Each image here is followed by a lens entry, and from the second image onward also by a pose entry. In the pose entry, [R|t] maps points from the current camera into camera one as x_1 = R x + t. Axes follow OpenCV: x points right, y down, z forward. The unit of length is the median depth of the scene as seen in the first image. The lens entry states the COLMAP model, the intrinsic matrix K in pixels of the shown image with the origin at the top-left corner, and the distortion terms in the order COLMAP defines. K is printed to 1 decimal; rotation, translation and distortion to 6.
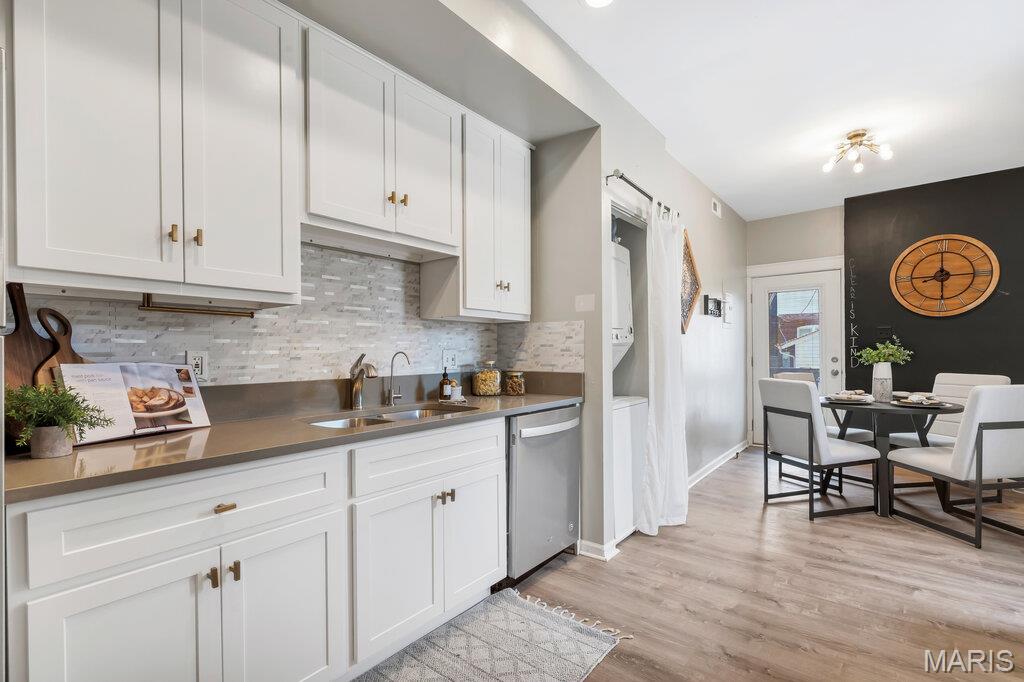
lens RADIAL K [[477.2, 0, 516.3], [0, 477.2, 356.0], [0, 0, 1]] dist [-0.005061, 0.003912]
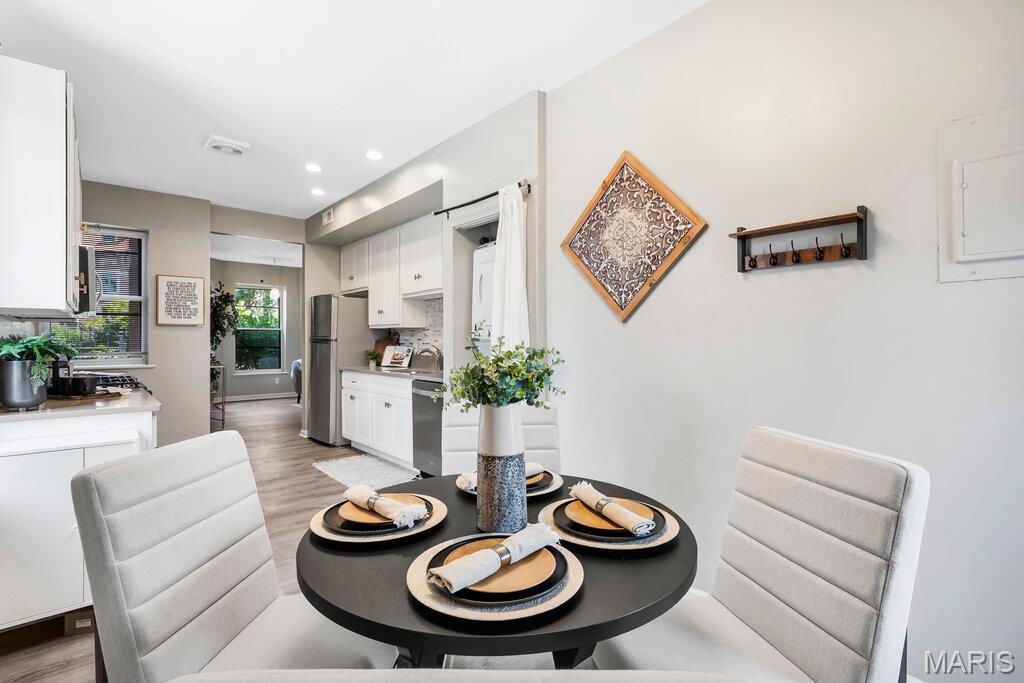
lens RADIAL K [[477.2, 0, 503.9], [0, 477.2, 337.5], [0, 0, 1]] dist [-0.005061, 0.003912]
pose [[-0.201166, 0.006556, -0.979535, 1.108088], [-0.002002, 0.999973, 0.007104, -0.034067], [0.979555, 0.003390, -0.201147, 1.088048]]
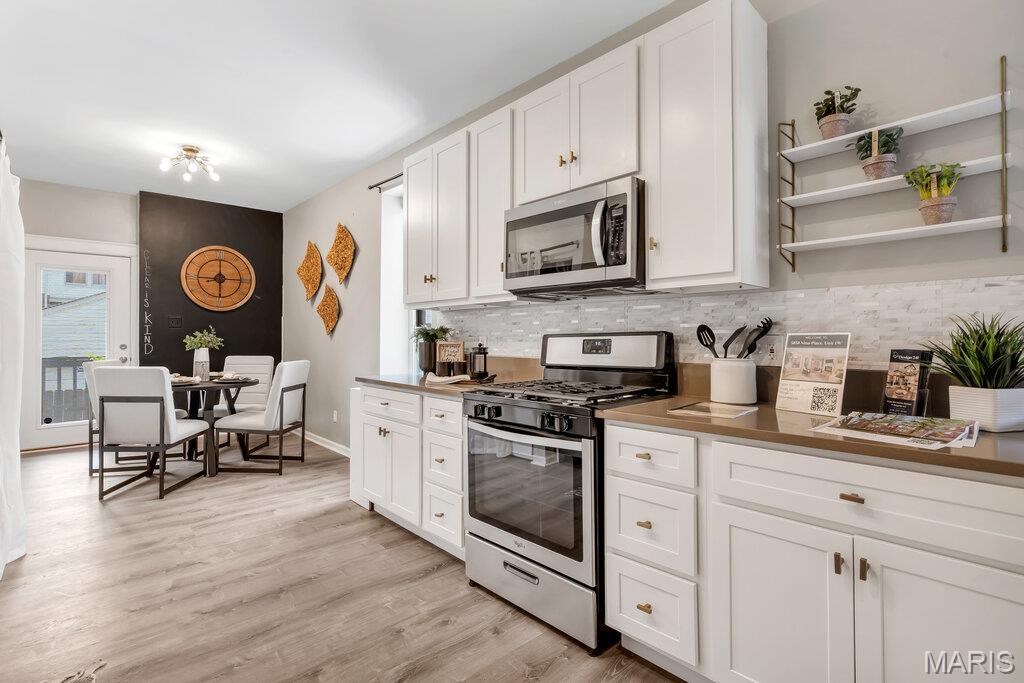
lens RADIAL K [[477.2, 0, 507.3], [0, 477.2, 334.8], [0, 0, 1]] dist [-0.005061, 0.003912]
pose [[0.163314, 0.012744, 0.986492, -0.278296], [0.004343, 0.999898, -0.013636, 0.000005], [-0.986565, 0.006512, 0.163242, 0.064694]]
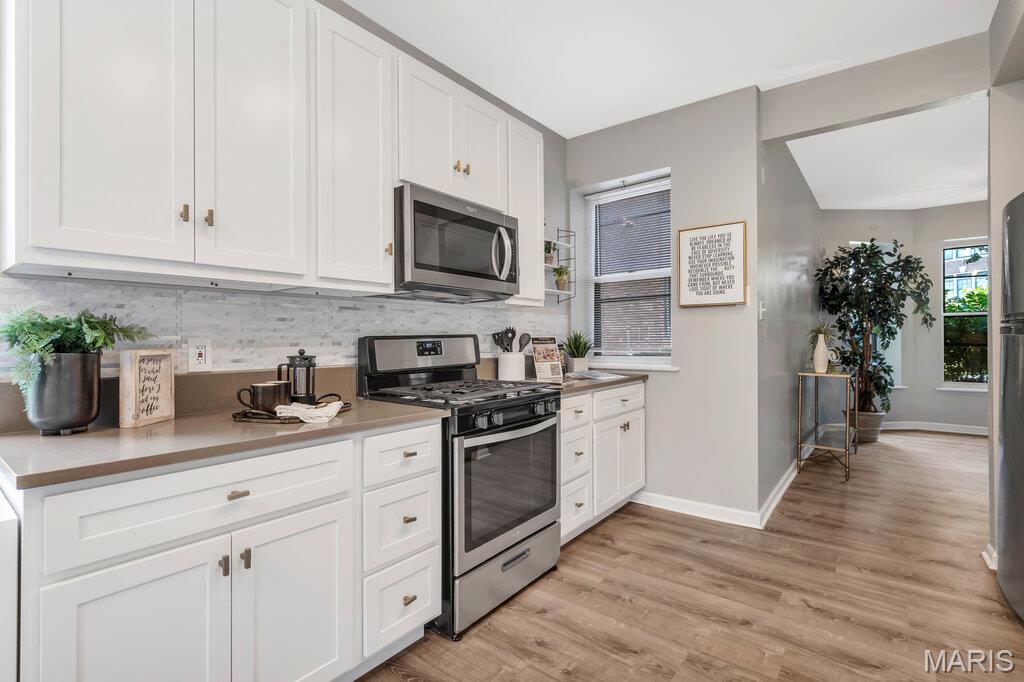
lens RADIAL K [[477.2, 0, 508.7], [0, 477.2, 336.9], [0, 0, 1]] dist [-0.005061, 0.003912]
pose [[-0.999791, 0.015029, 0.013858, 0.284423], [0.015033, 0.999887, 0.000150, -0.007043], [-0.013854, 0.000359, -0.999904, 0.747910]]
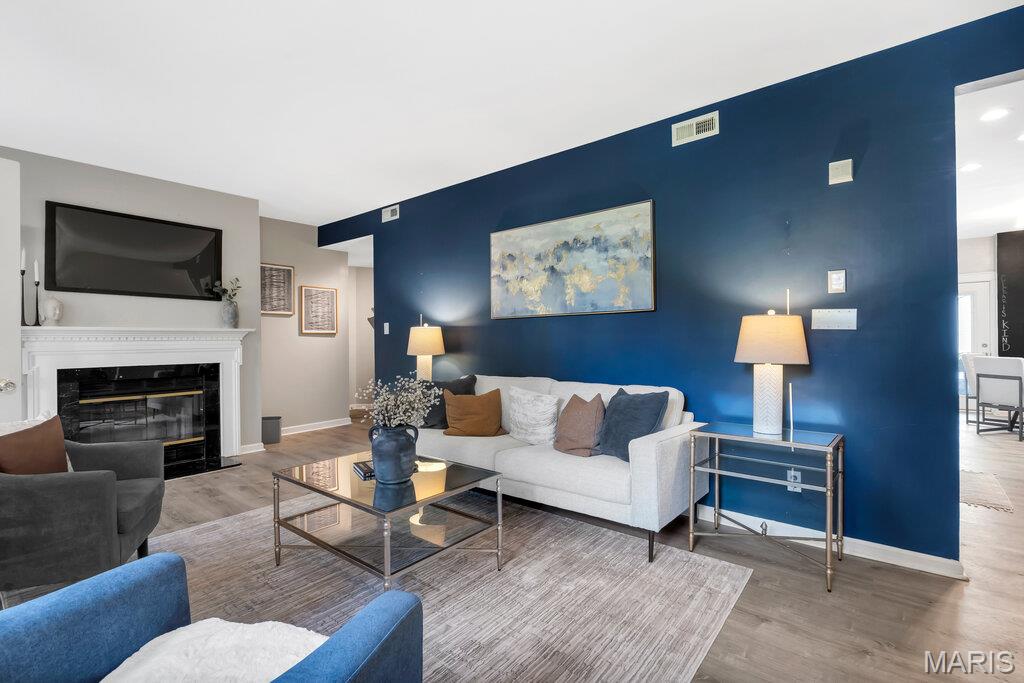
lens RADIAL K [[477.2, 0, 502.5], [0, 477.2, 338.1], [0, 0, 1]] dist [-0.005061, 0.003912]
pose [[0.999322, 0.002400, -0.036732, -1.047755], [-0.002694, 0.999965, -0.007960, 0.001942], [0.036712, 0.008053, 0.999293, -0.681714]]
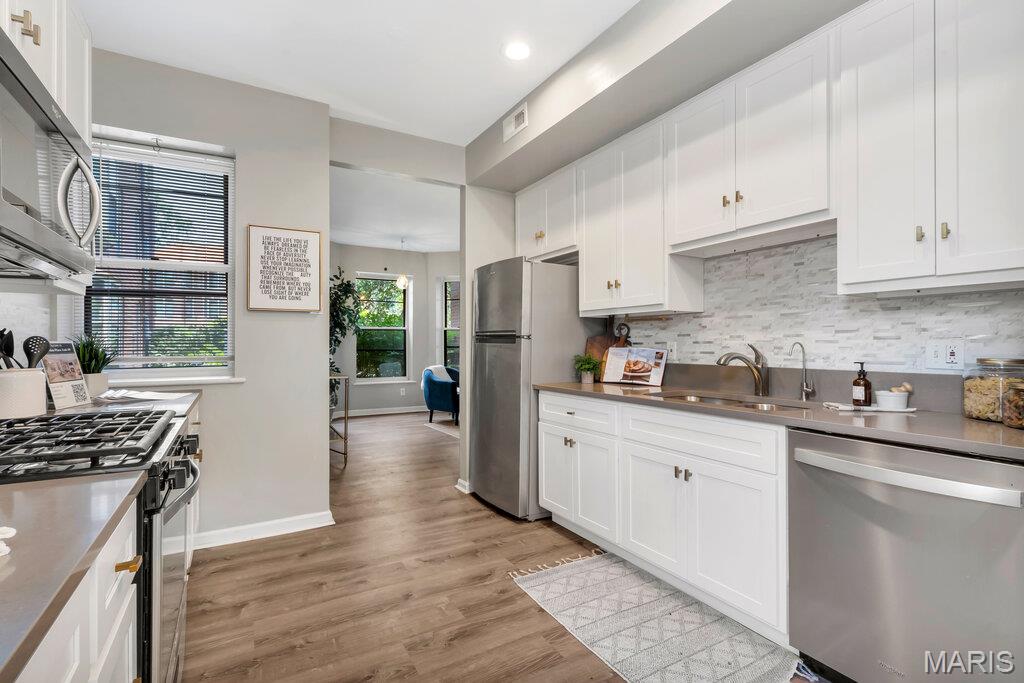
lens RADIAL K [[477.2, 0, 505.0], [0, 477.2, 341.5], [0, 0, 1]] dist [-0.005061, 0.003912]
pose [[-0.387978, 0.005607, -0.921652, 0.545619], [0.000123, 0.999982, 0.006032, -0.010357], [0.921669, 0.002227, -0.387971, 0.553845]]
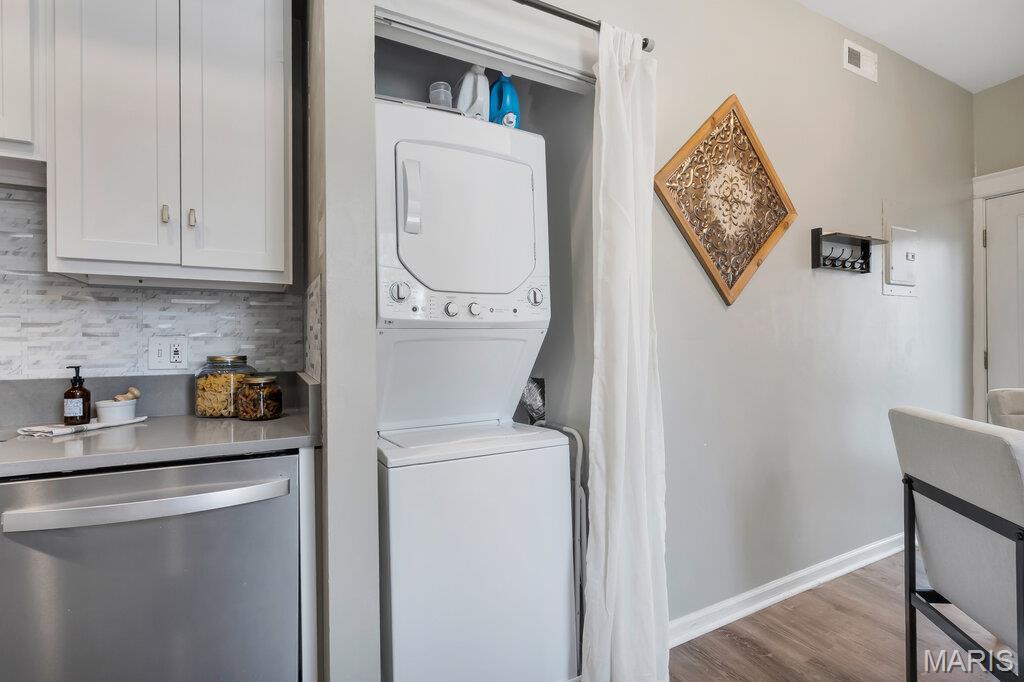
lens RADIAL K [[477.2, 0, 511.4], [0, 477.2, 341.2], [0, 0, 1]] dist [-0.005061, 0.003912]
pose [[0.906281, 0.007517, -0.422609, 0.399617], [-0.007585, 0.999970, 0.001521, -0.008534], [0.422608, 0.001827, 0.906311, 0.505274]]
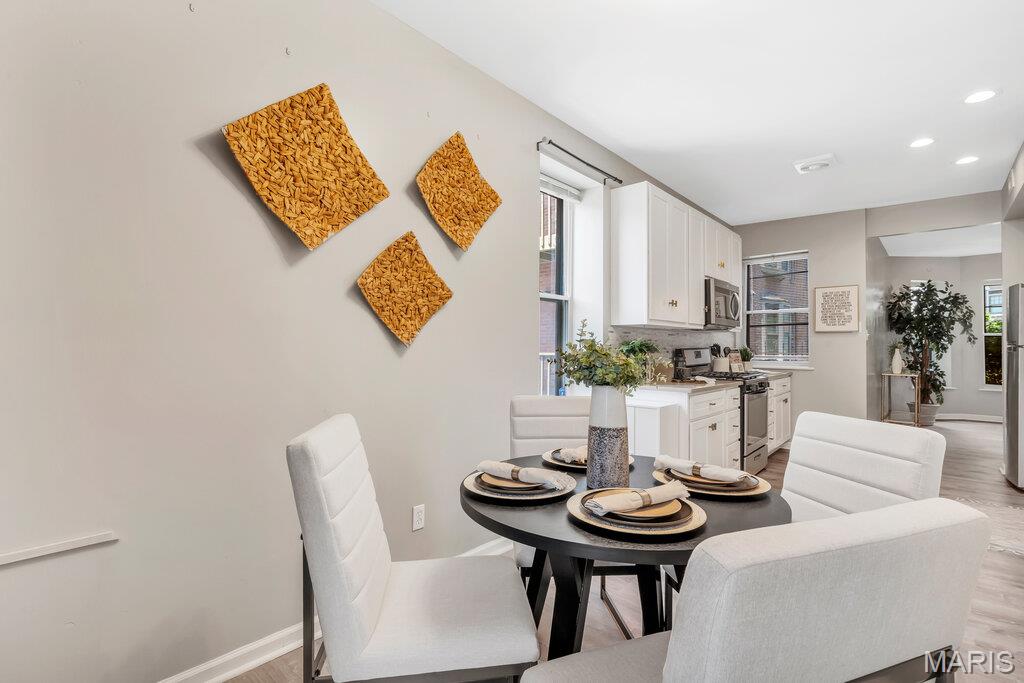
lens RADIAL K [[477.2, 0, 507.5], [0, 477.2, 338.2], [0, 0, 1]] dist [-0.005061, 0.003912]
pose [[-0.997388, 0.005916, 0.071990, 0.850486], [0.004830, 0.999872, -0.015253, -0.020962], [-0.072071, -0.014866, -0.997289, 1.444176]]
